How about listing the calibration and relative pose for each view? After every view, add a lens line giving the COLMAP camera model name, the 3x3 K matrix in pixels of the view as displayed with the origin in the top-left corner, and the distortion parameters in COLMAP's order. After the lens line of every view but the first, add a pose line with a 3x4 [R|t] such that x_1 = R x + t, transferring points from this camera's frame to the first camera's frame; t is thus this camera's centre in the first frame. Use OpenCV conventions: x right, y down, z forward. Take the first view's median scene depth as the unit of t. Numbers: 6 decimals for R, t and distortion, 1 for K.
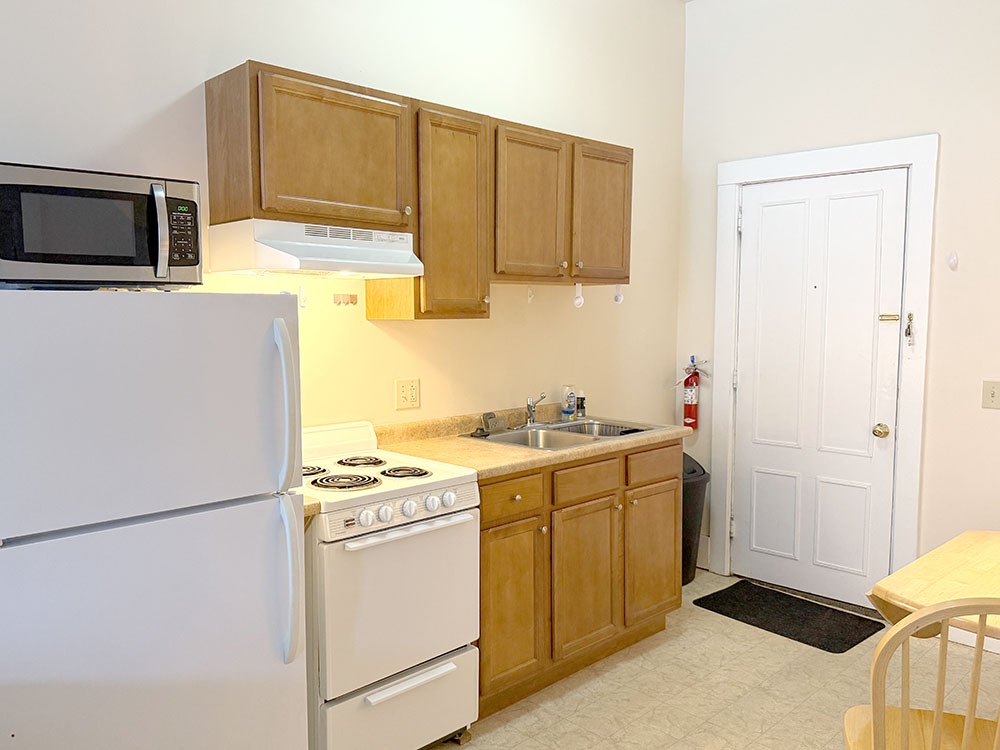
lens RADIAL K [[808.9, 0, 498.9], [0, 808.9, 389.7], [0, 0, 1]] dist [0.042973, -0.007819]
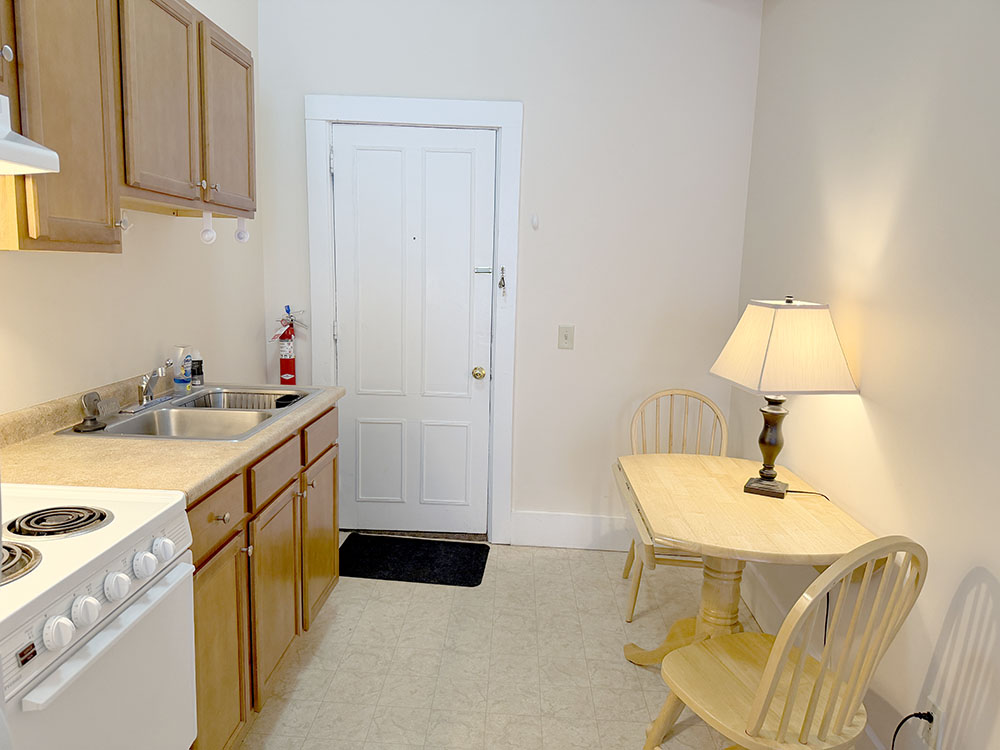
lens RADIAL K [[697.0, 0, 495.7], [0, 697.0, 374.0], [0, 0, 1]] dist [0.107515, -0.128204]
pose [[0.727173, -0.076996, 0.682122, -0.163120], [0.035030, 0.996557, 0.075145, -0.019715], [-0.685560, -0.030749, 0.727367, 0.307341]]
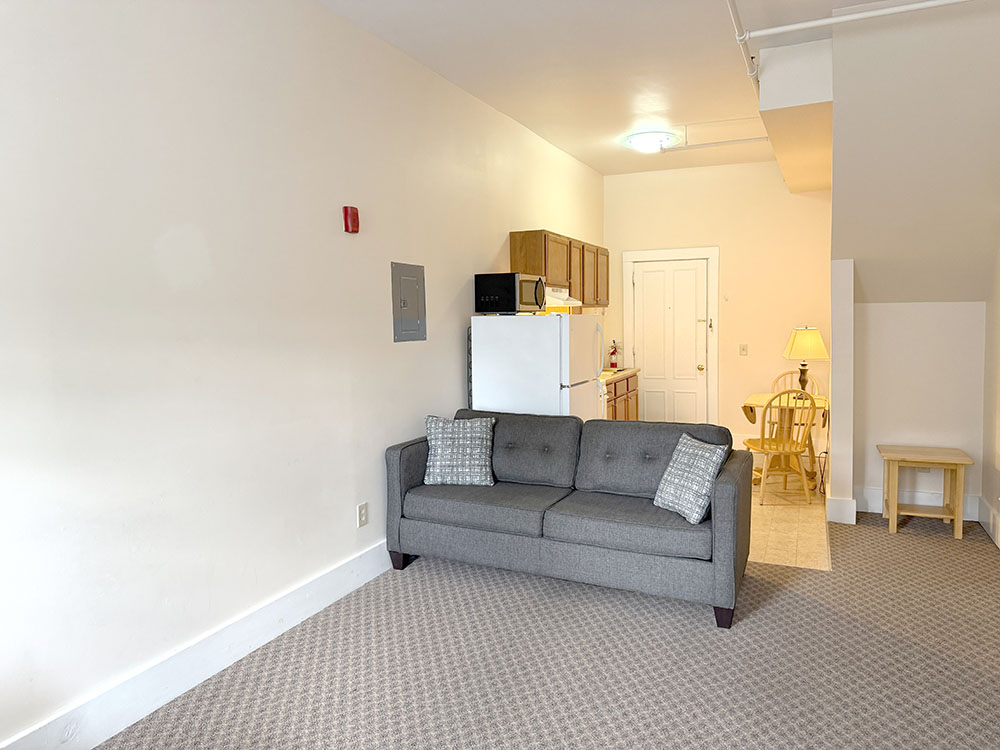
lens RADIAL K [[697.0, 0, 495.7], [0, 697.0, 374.0], [0, 0, 1]] dist [0.107515, -0.128204]
pose [[0.931797, -0.042081, 0.360532, -0.855621], [0.050915, 0.998590, -0.015036, 0.070312], [-0.359391, 0.032367, 0.932626, -0.719864]]
